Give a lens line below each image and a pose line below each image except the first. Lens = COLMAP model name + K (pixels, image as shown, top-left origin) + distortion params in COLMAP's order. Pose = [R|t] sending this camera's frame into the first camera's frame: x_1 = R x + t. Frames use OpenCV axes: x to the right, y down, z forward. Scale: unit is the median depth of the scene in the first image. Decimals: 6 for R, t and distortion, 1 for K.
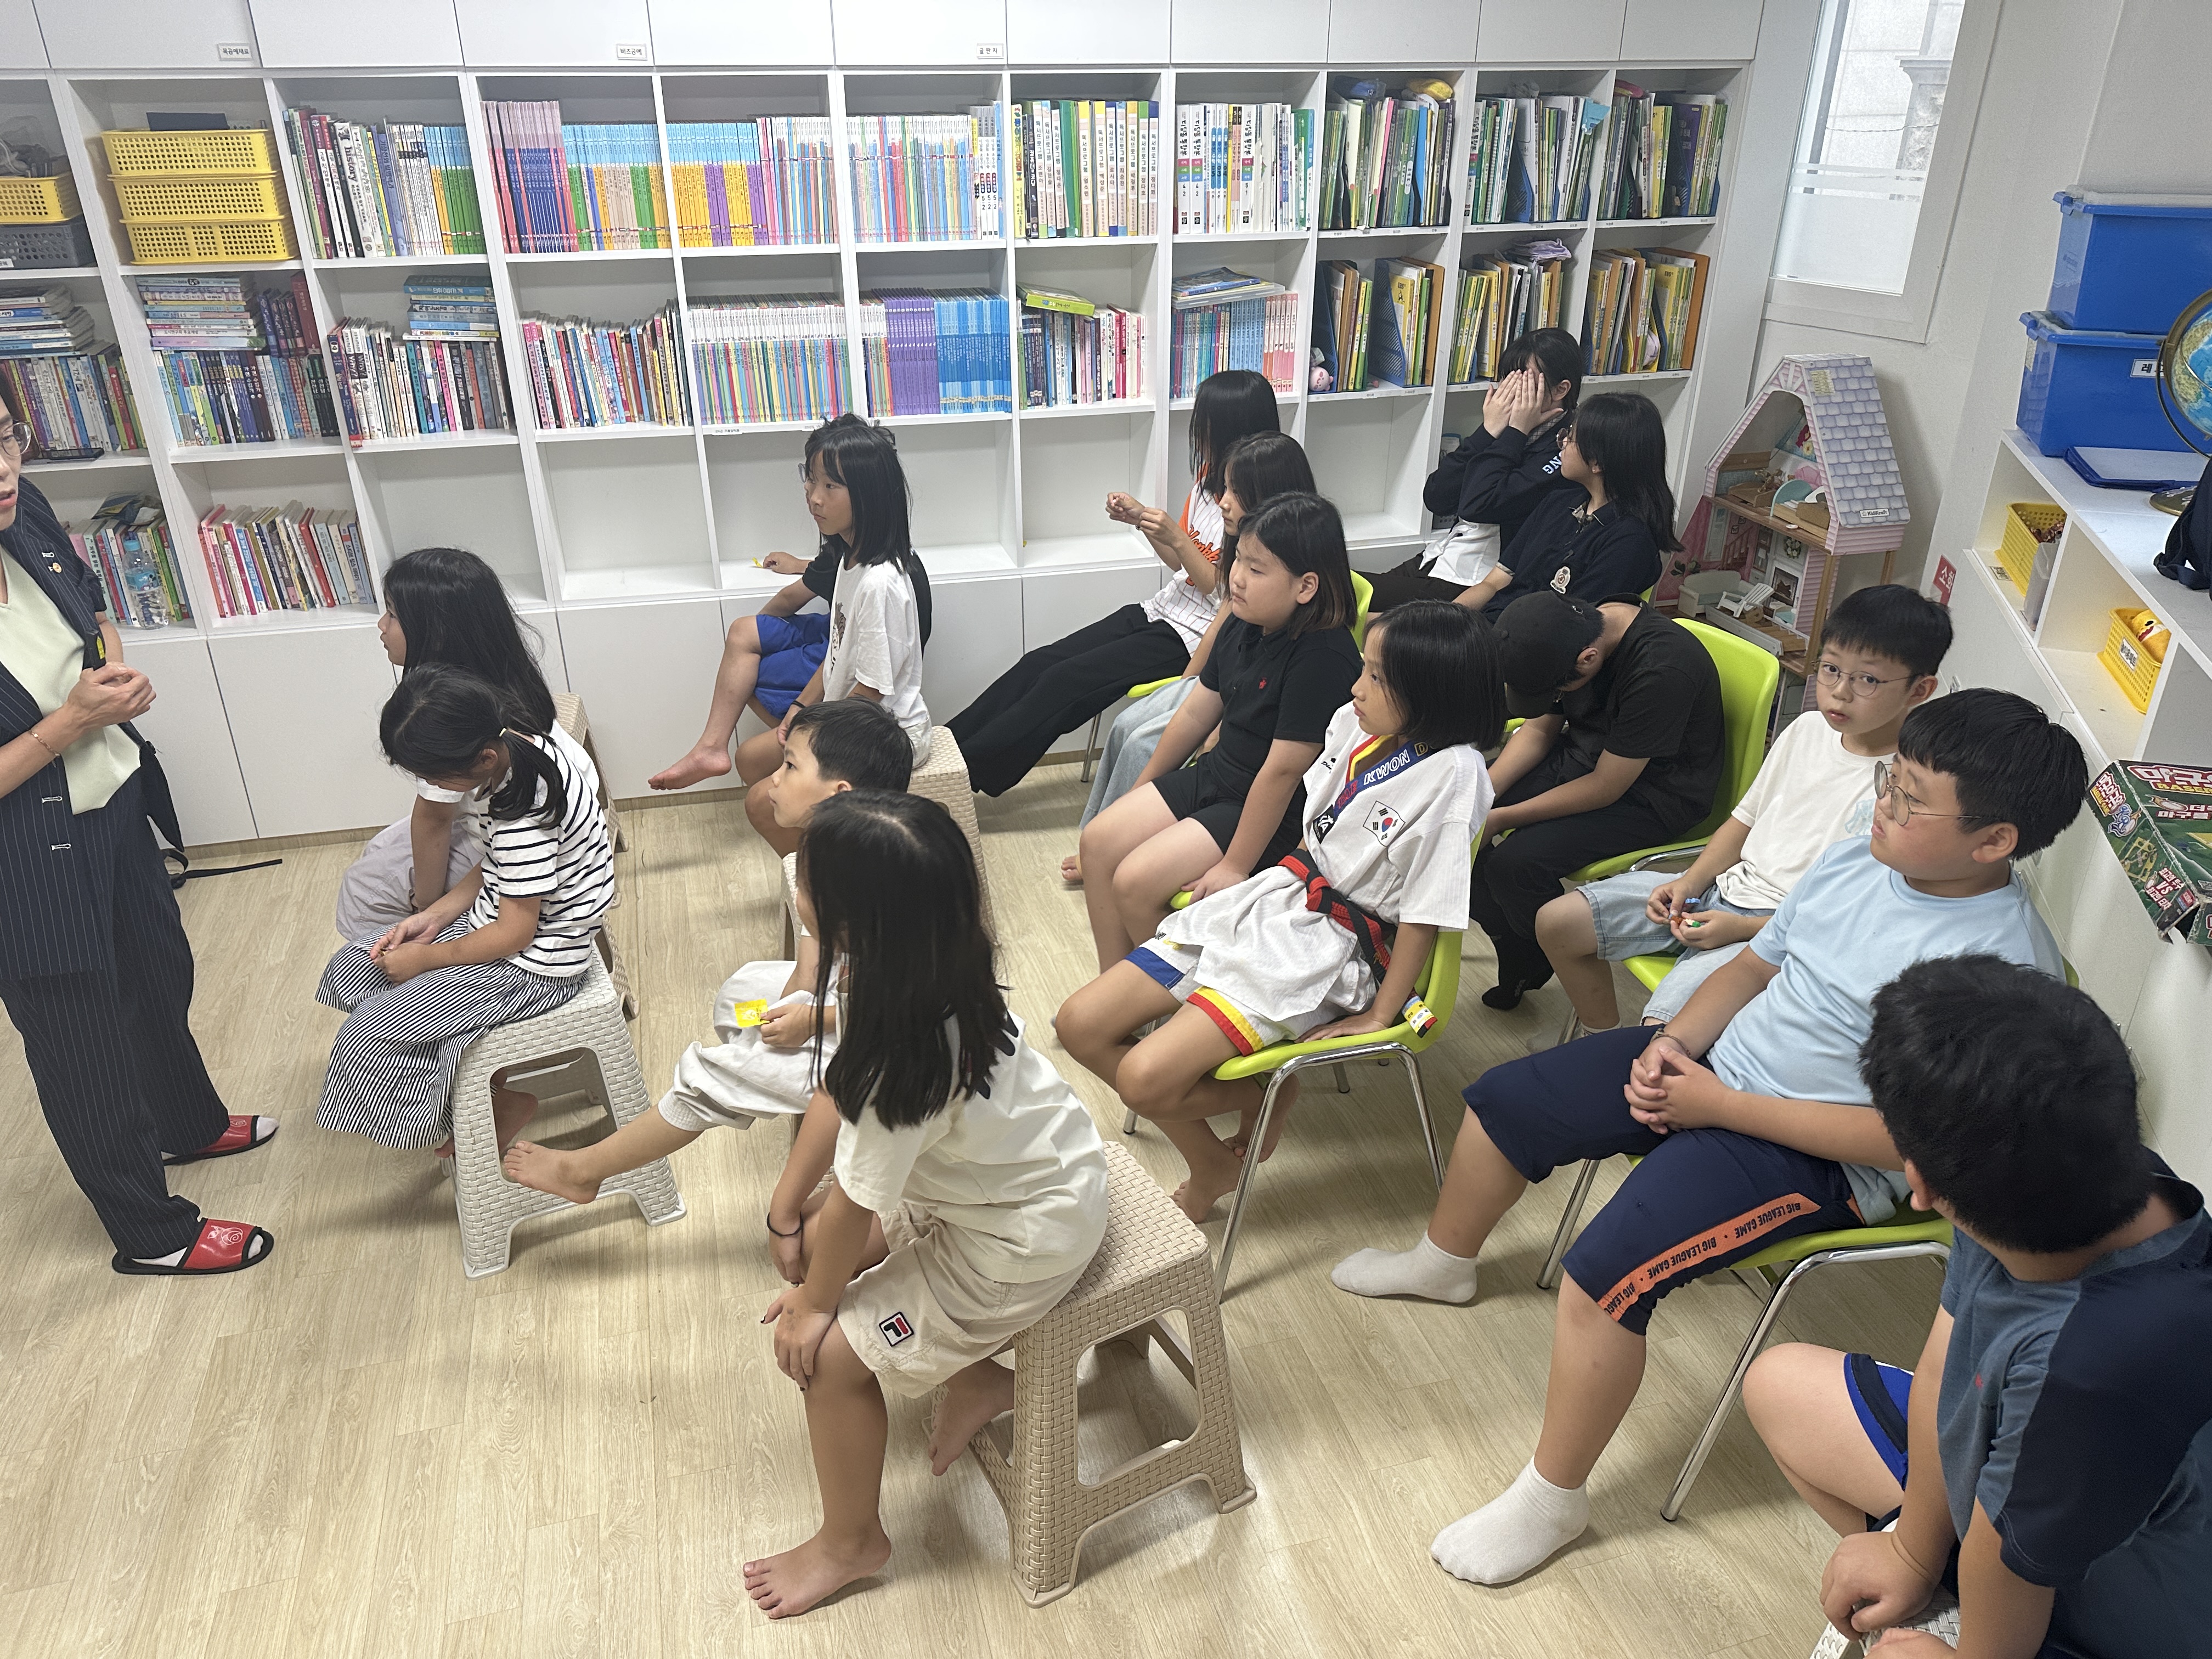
lens RADIAL K [[1595.1, 0, 1110.5], [0, 1595.1, 820.6], [0, 0, 1]] dist [0.003295, -0.020957]
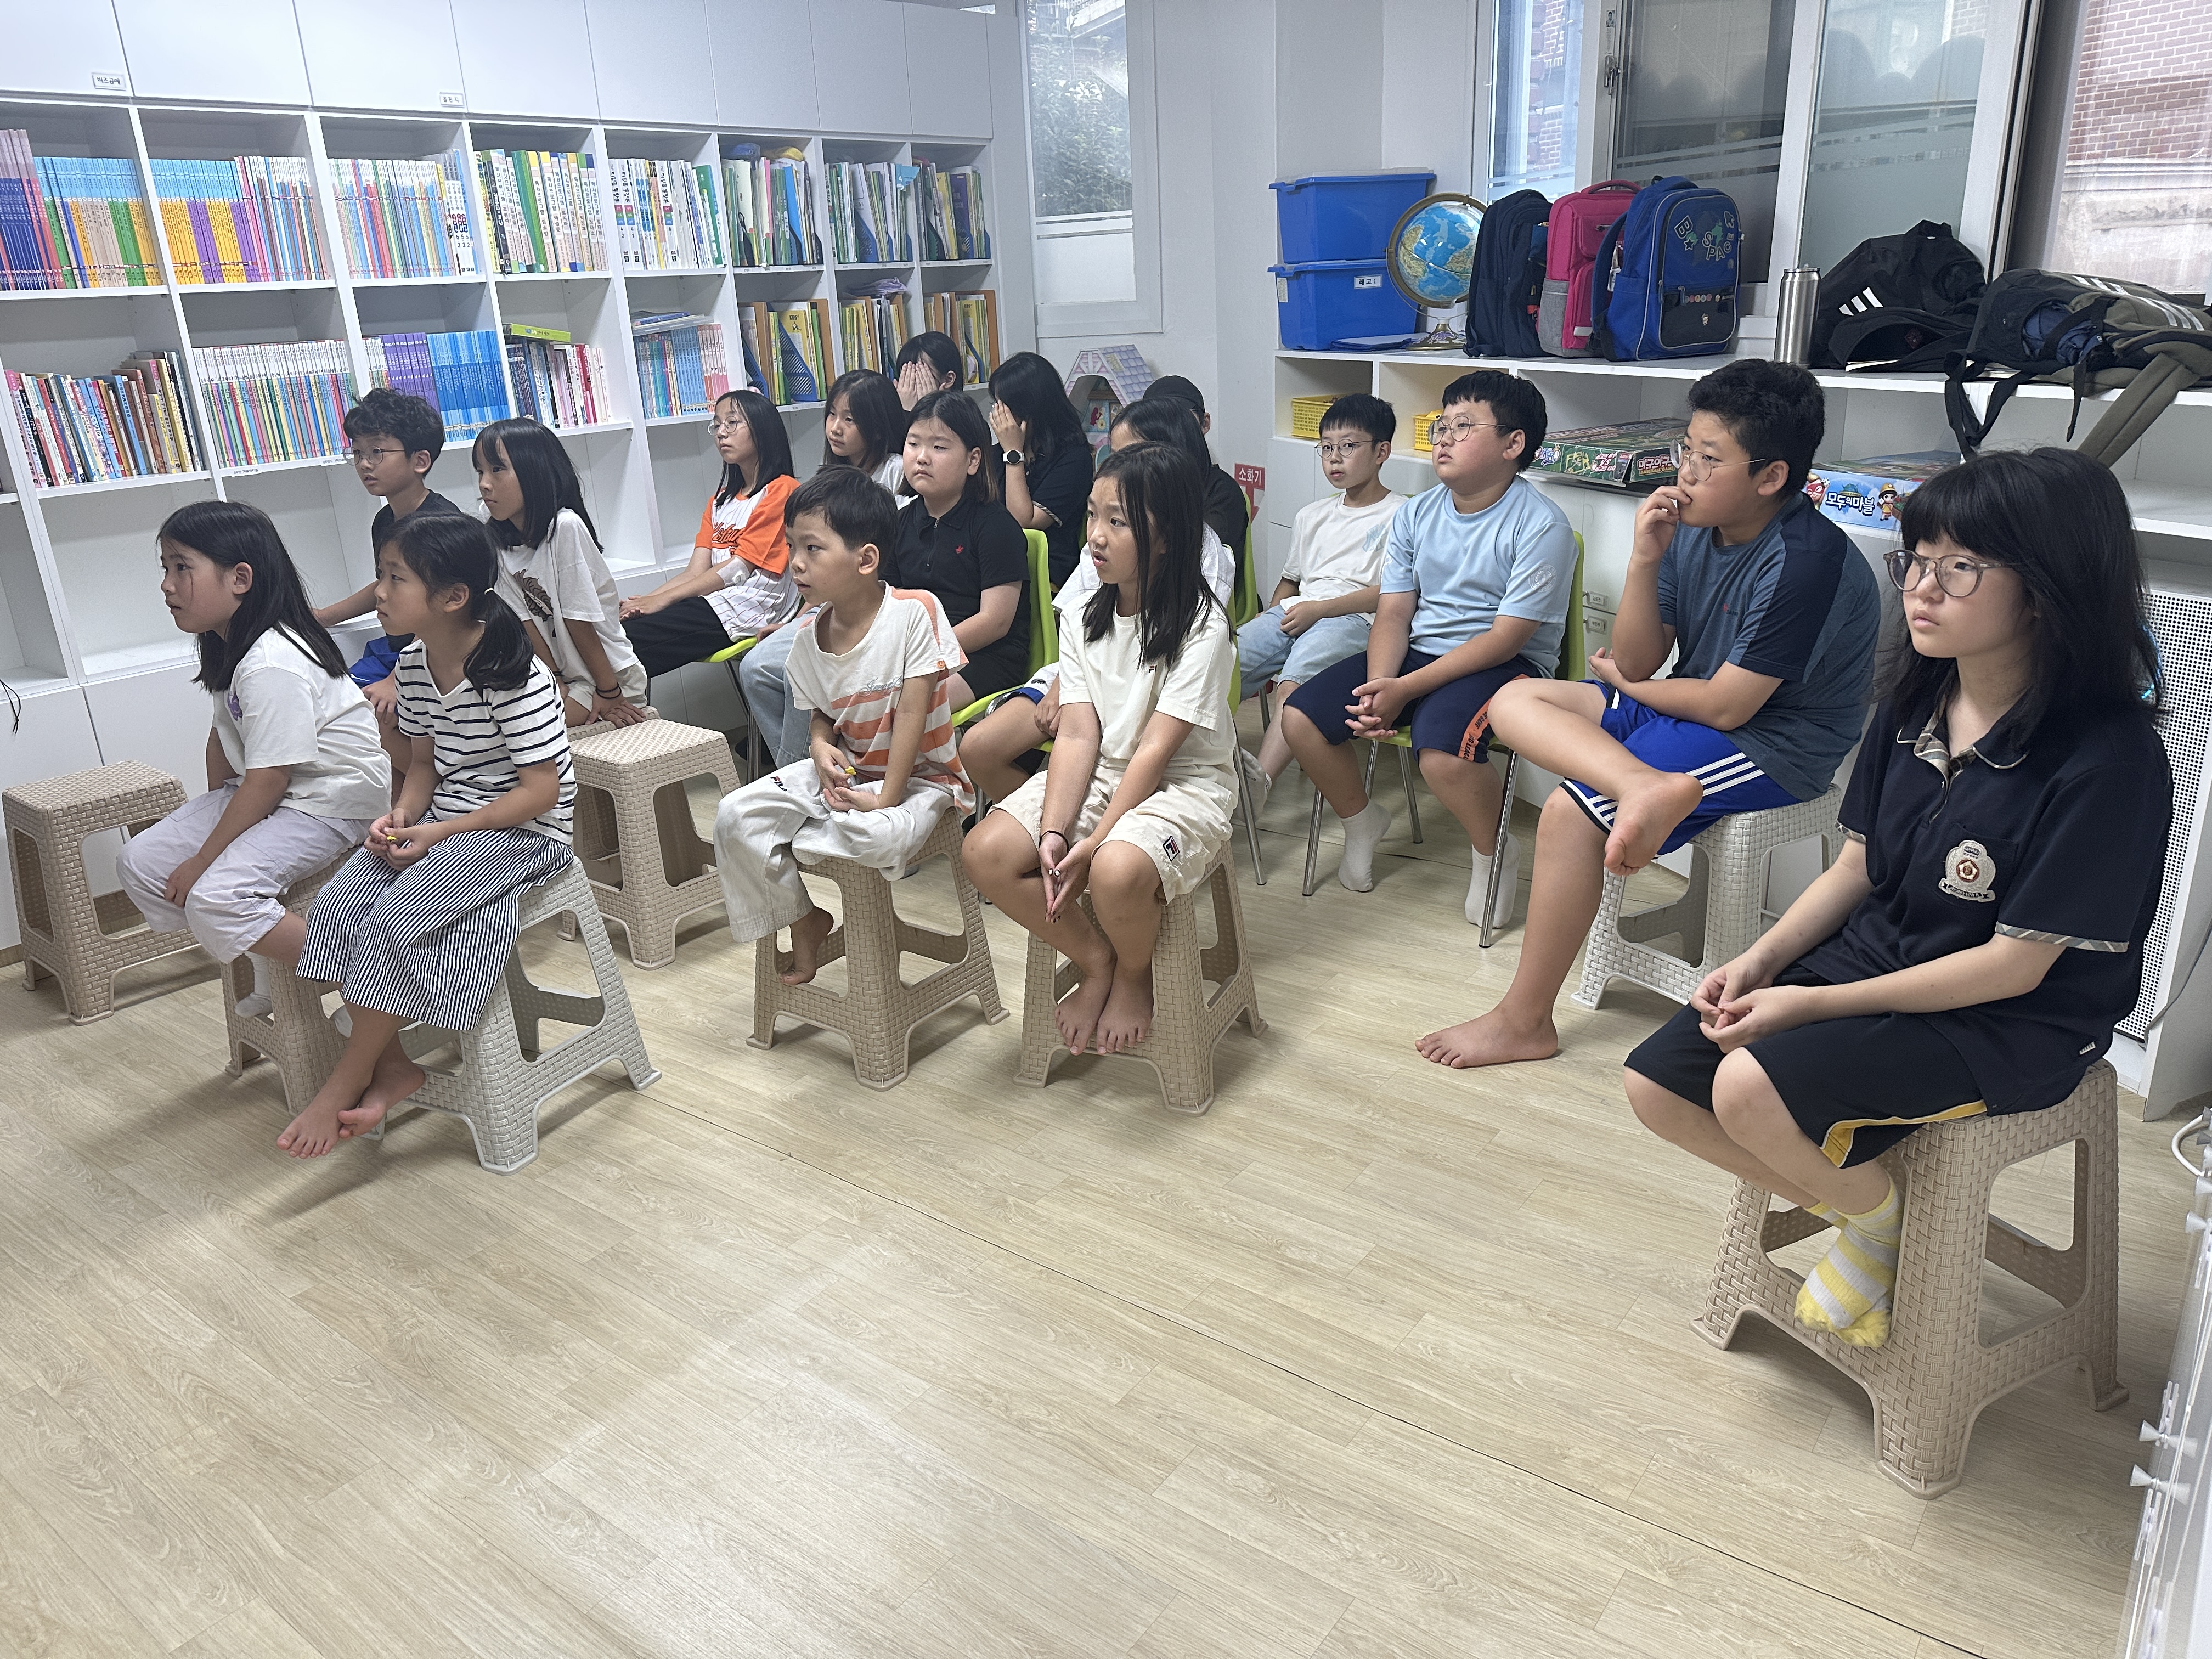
lens RADIAL K [[1595.1, 0, 1115.7], [0, 1595.1, 841.7], [0, 0, 1]] dist [0.003295, -0.020957]
pose [[0.796000, -0.230226, 0.559803, -0.415106], [0.297626, 0.954186, -0.030781, 0.158343], [-0.527070, 0.191114, 0.828054, -0.037591]]
